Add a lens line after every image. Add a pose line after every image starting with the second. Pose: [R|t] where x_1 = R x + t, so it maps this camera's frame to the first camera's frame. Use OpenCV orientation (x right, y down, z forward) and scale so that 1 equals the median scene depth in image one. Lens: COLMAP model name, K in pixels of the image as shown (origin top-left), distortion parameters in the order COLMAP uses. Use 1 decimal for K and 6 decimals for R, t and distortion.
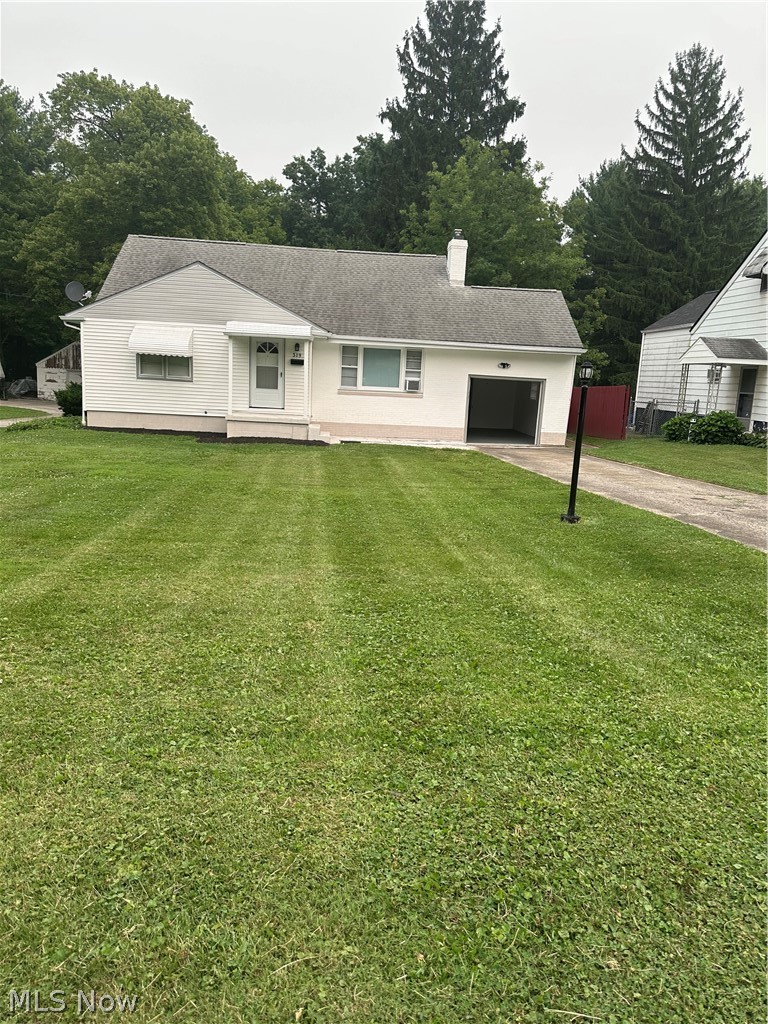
lens RADIAL K [[711.8, 0, 389.3], [0, 711.8, 511.9], [0, 0, 1]] dist [0.035355, -0.036116]
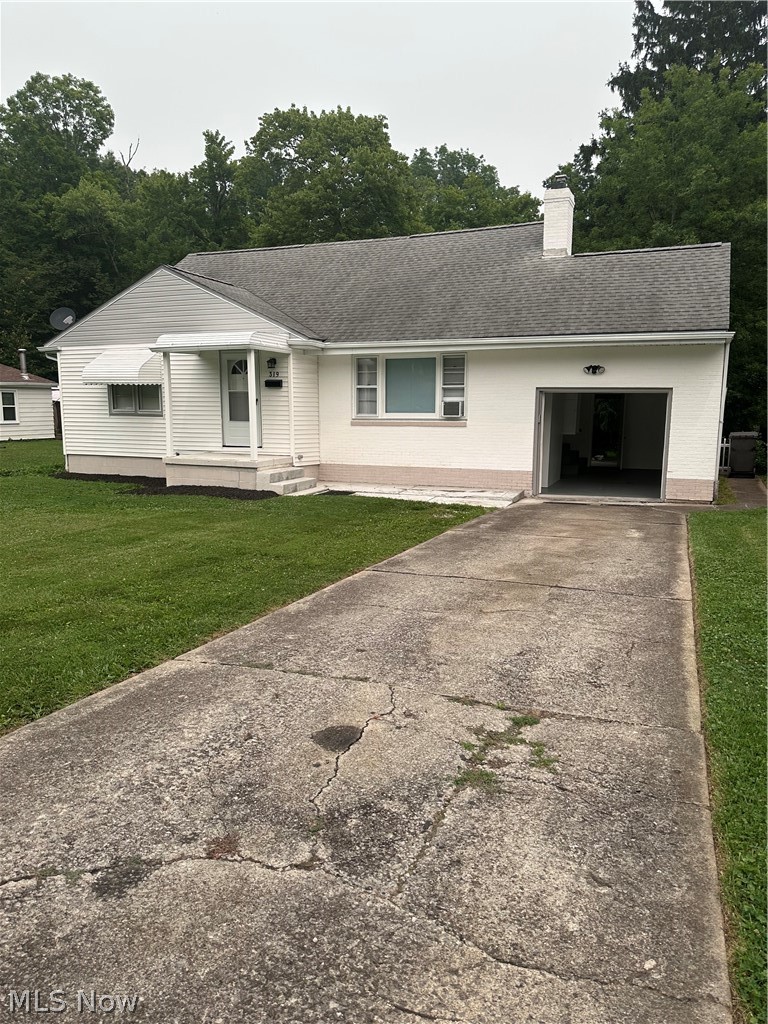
lens RADIAL K [[711.8, 0, 404.4], [0, 711.8, 514.3], [0, 0, 1]] dist [0.035355, -0.036116]
pose [[0.890667, 0.022185, -0.454114, 0.297232], [-0.045080, 0.998196, -0.039650, -0.048928], [0.452415, 0.055786, 0.890061, 0.382376]]
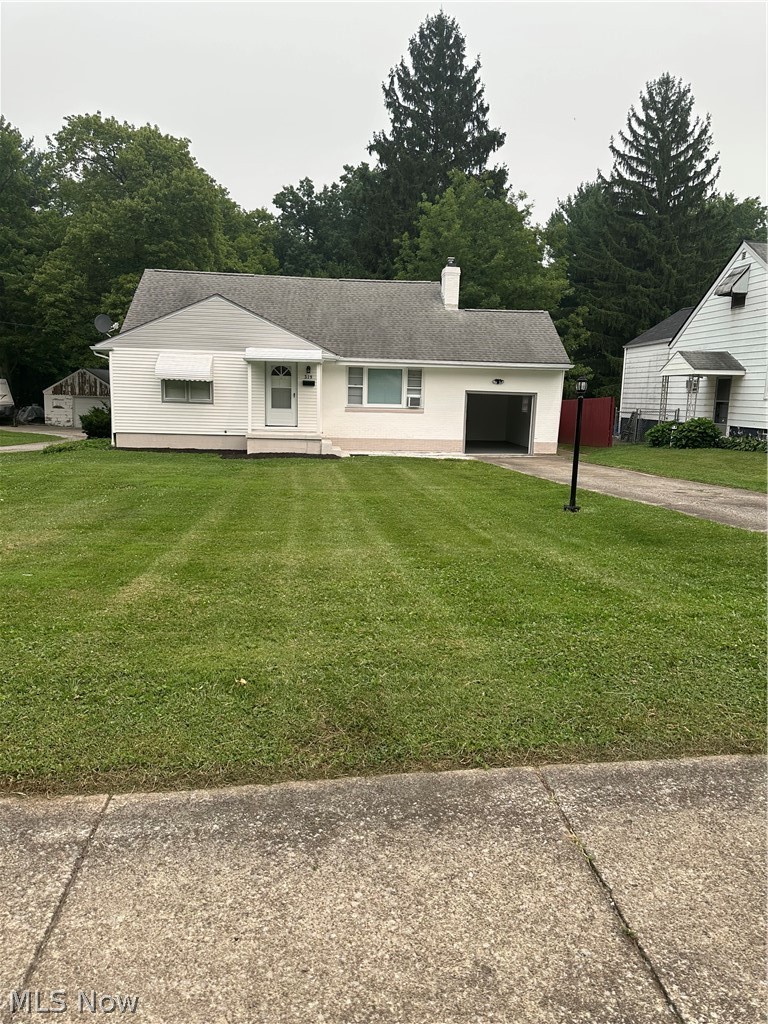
lens RADIAL K [[711.8, 0, 382.1], [0, 711.8, 514.4], [0, 0, 1]] dist [0.035355, -0.036116]
pose [[0.999610, -0.026606, 0.008531, -0.029182], [0.026790, 0.999396, -0.022138, 0.015017], [-0.007937, 0.022358, 0.999719, -0.073771]]
